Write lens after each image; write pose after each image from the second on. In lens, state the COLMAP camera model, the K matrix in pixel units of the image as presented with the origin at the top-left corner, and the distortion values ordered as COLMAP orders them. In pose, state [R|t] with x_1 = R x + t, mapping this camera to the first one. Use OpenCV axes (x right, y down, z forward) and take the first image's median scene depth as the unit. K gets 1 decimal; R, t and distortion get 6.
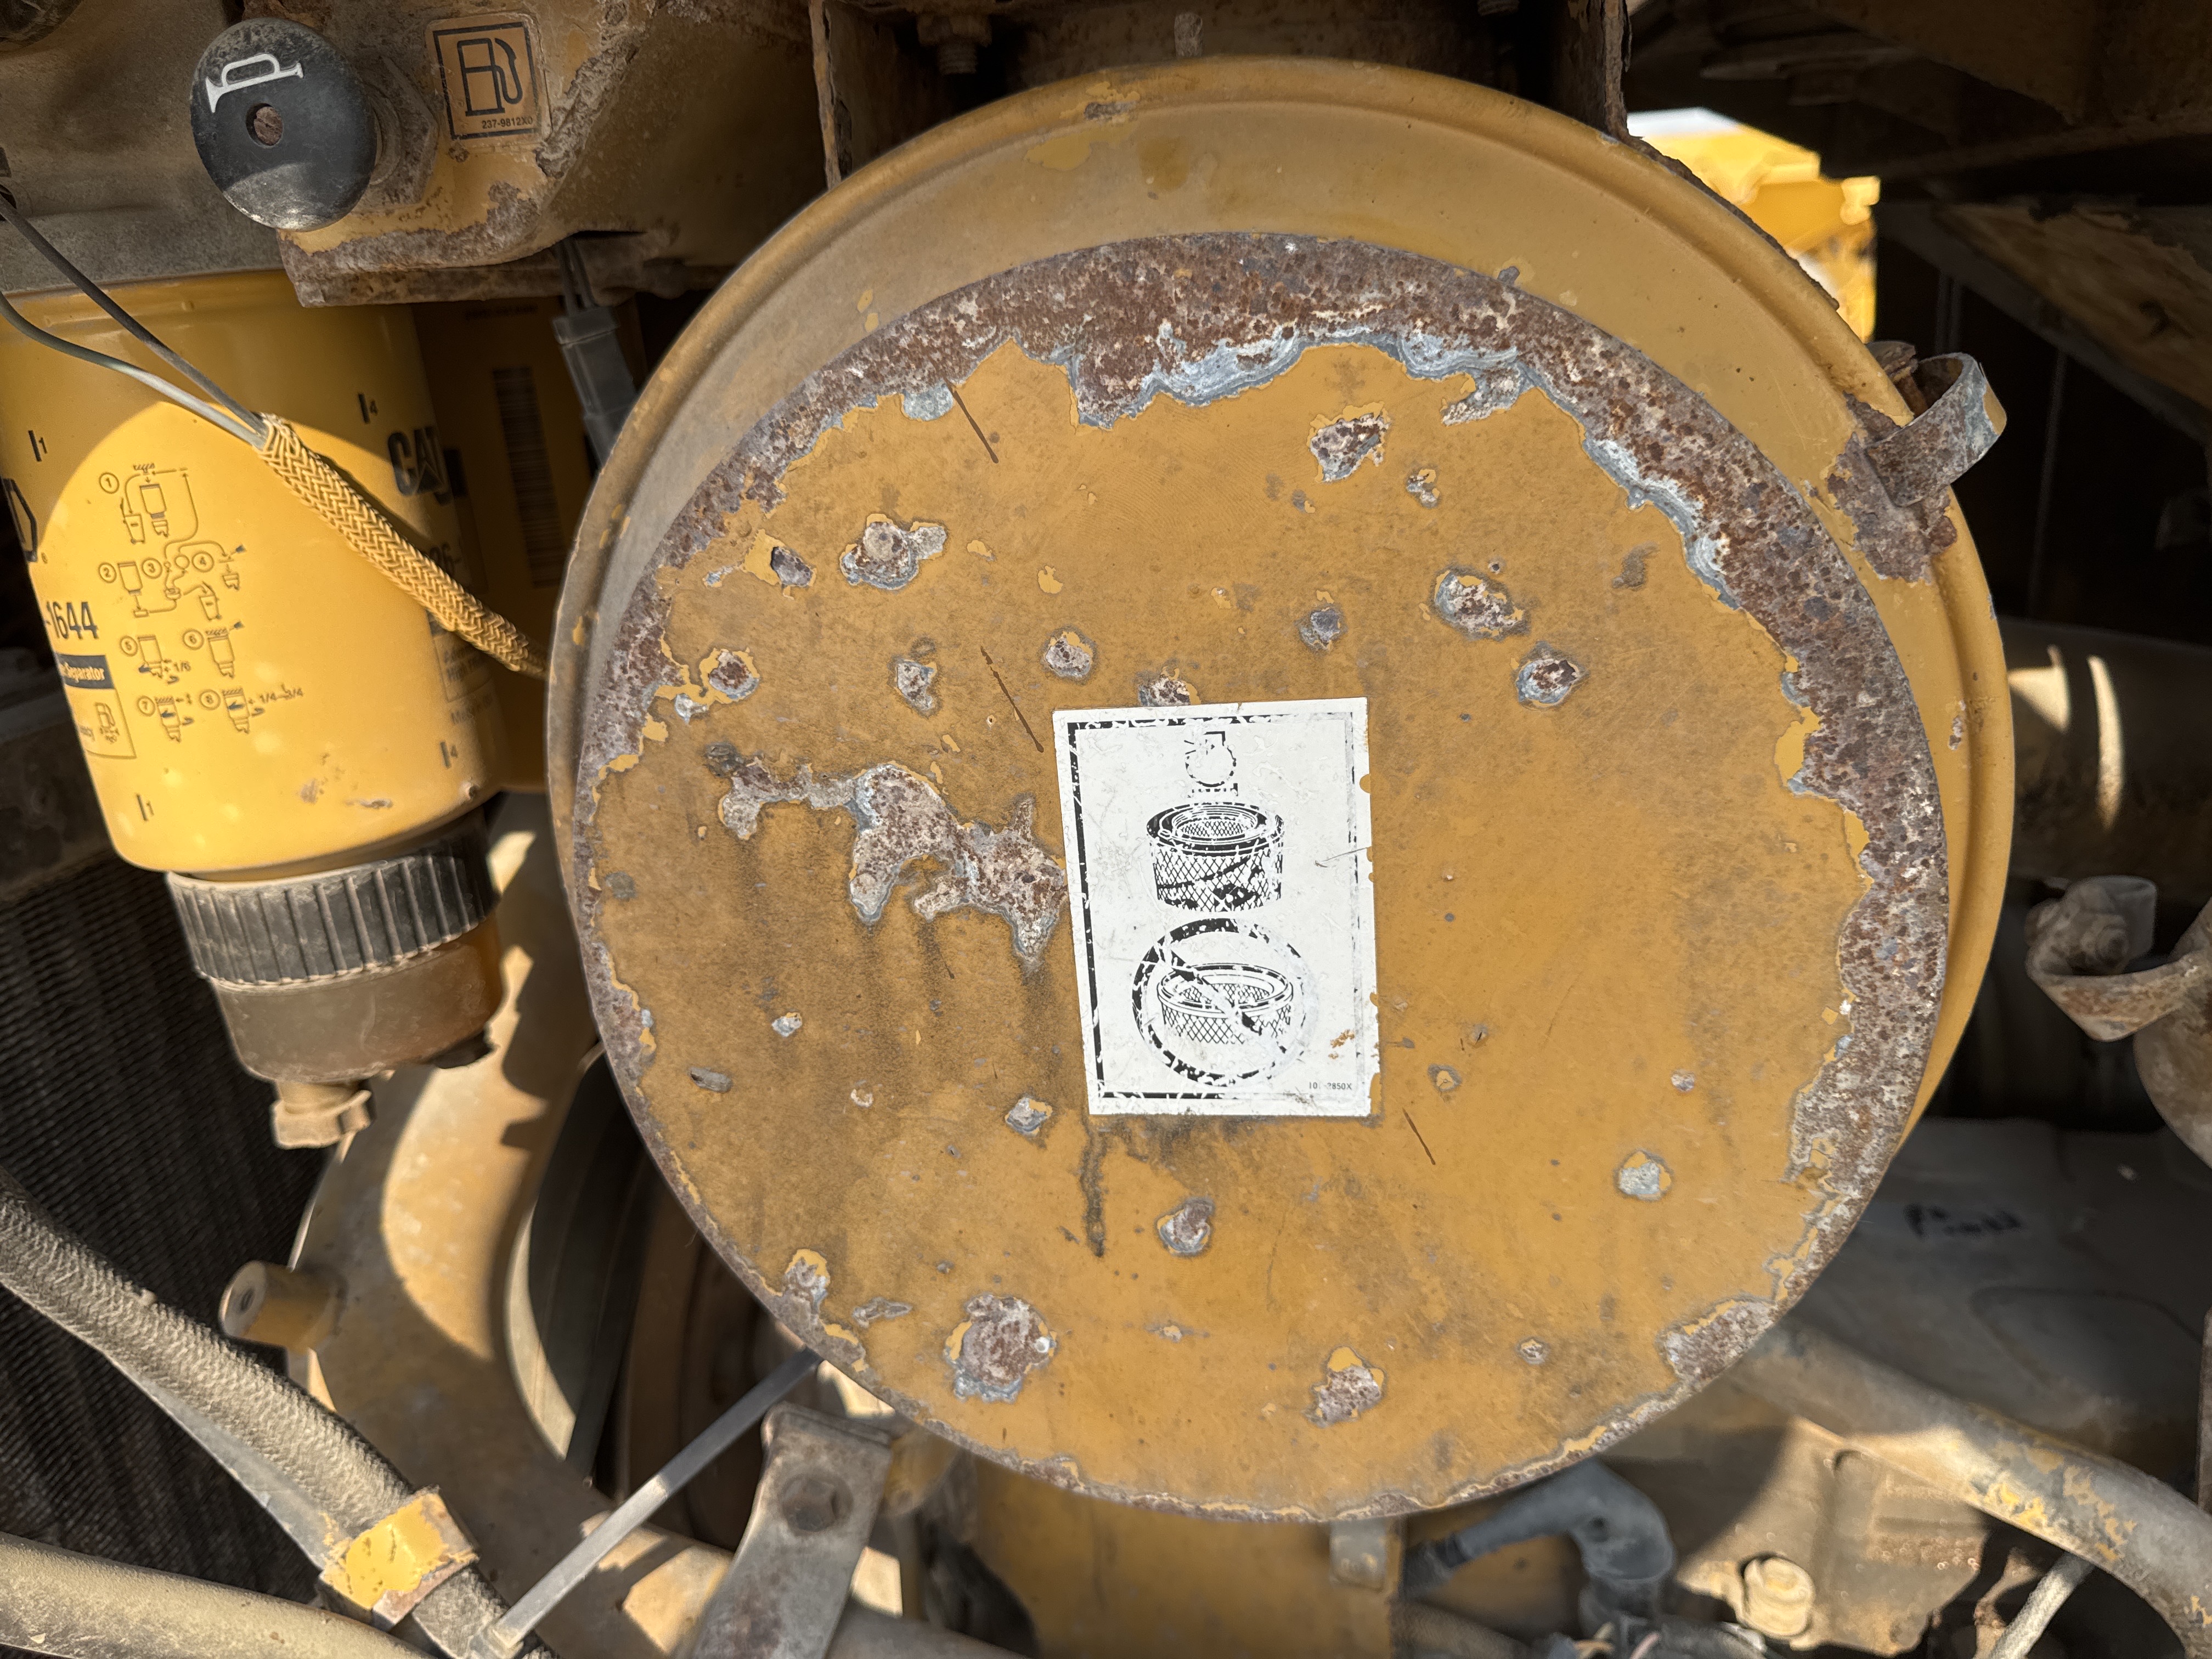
lens RADIAL K [[1584.3, 0, 1106.0], [0, 1584.3, 829.5], [0, 0, 1]] dist [-0.018857, 0.007585]
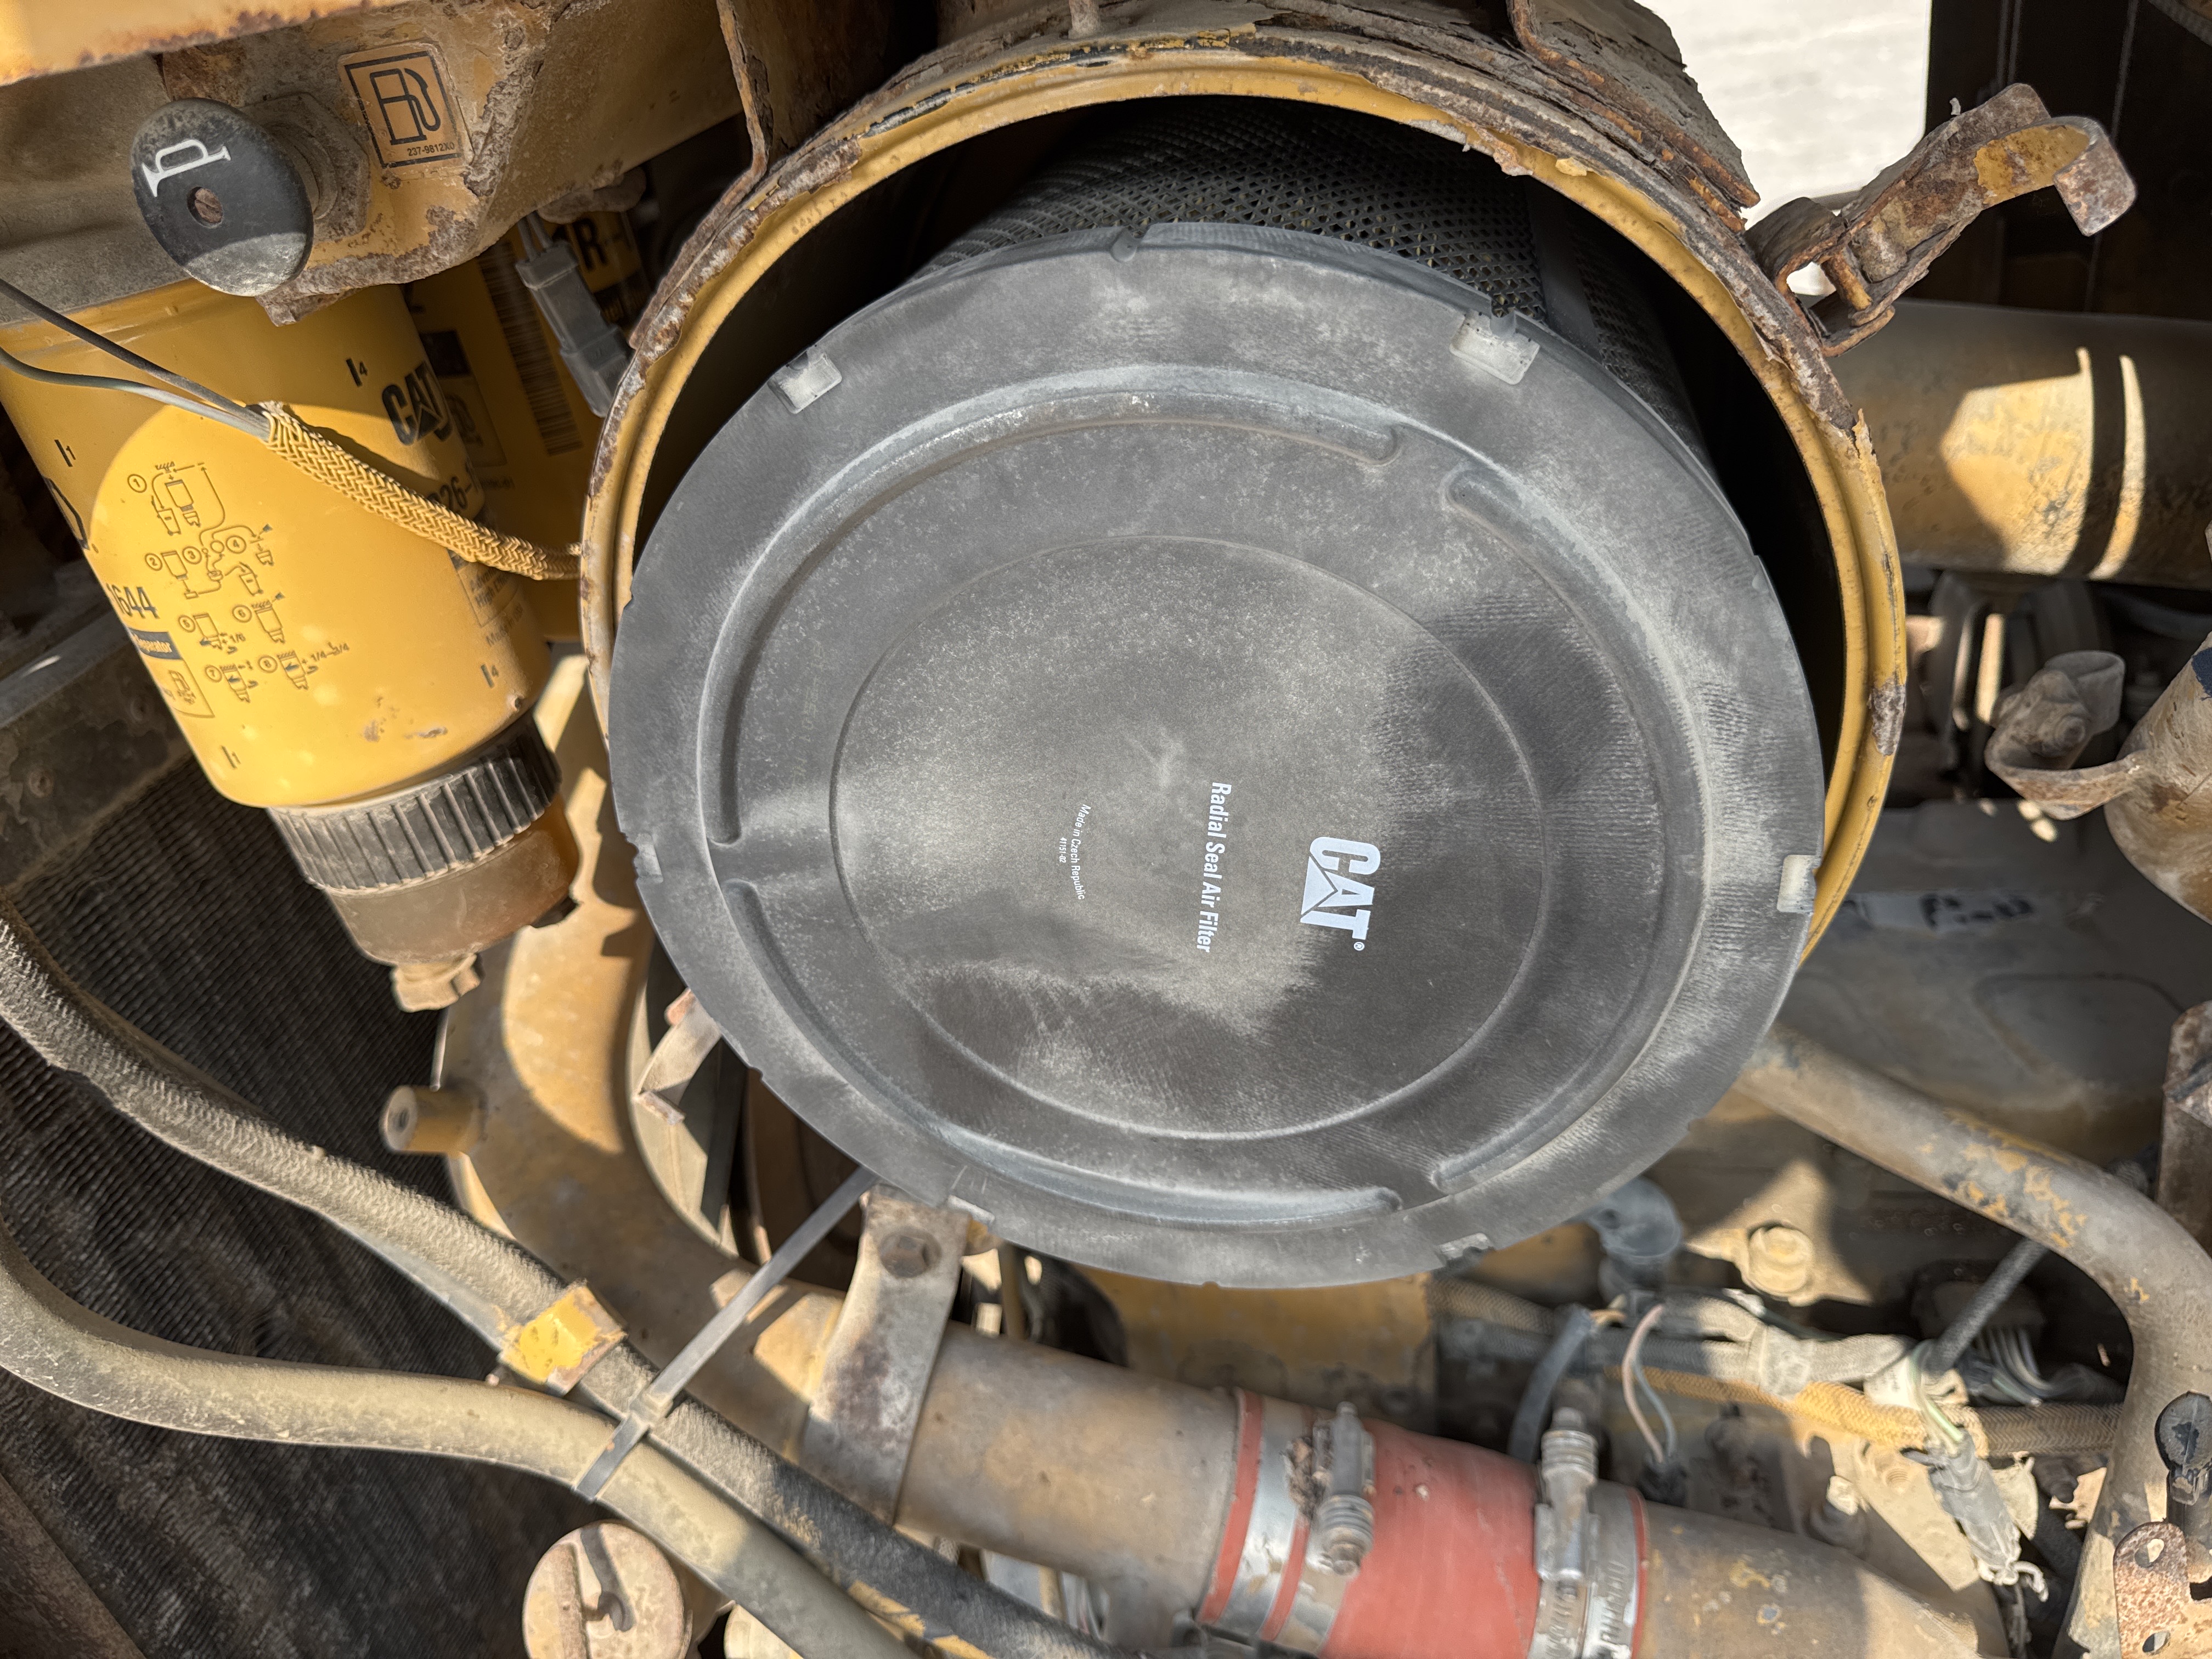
lens RADIAL K [[1561.9, 0, 1097.7], [0, 1561.9, 826.9], [0, 0, 1]] dist [-0.009296, 0.000113]
pose [[0.995298, -0.069953, -0.066992, 0.065214], [0.083018, 0.972411, 0.218003, -0.145792], [0.049894, -0.222540, 0.973646, -0.048628]]
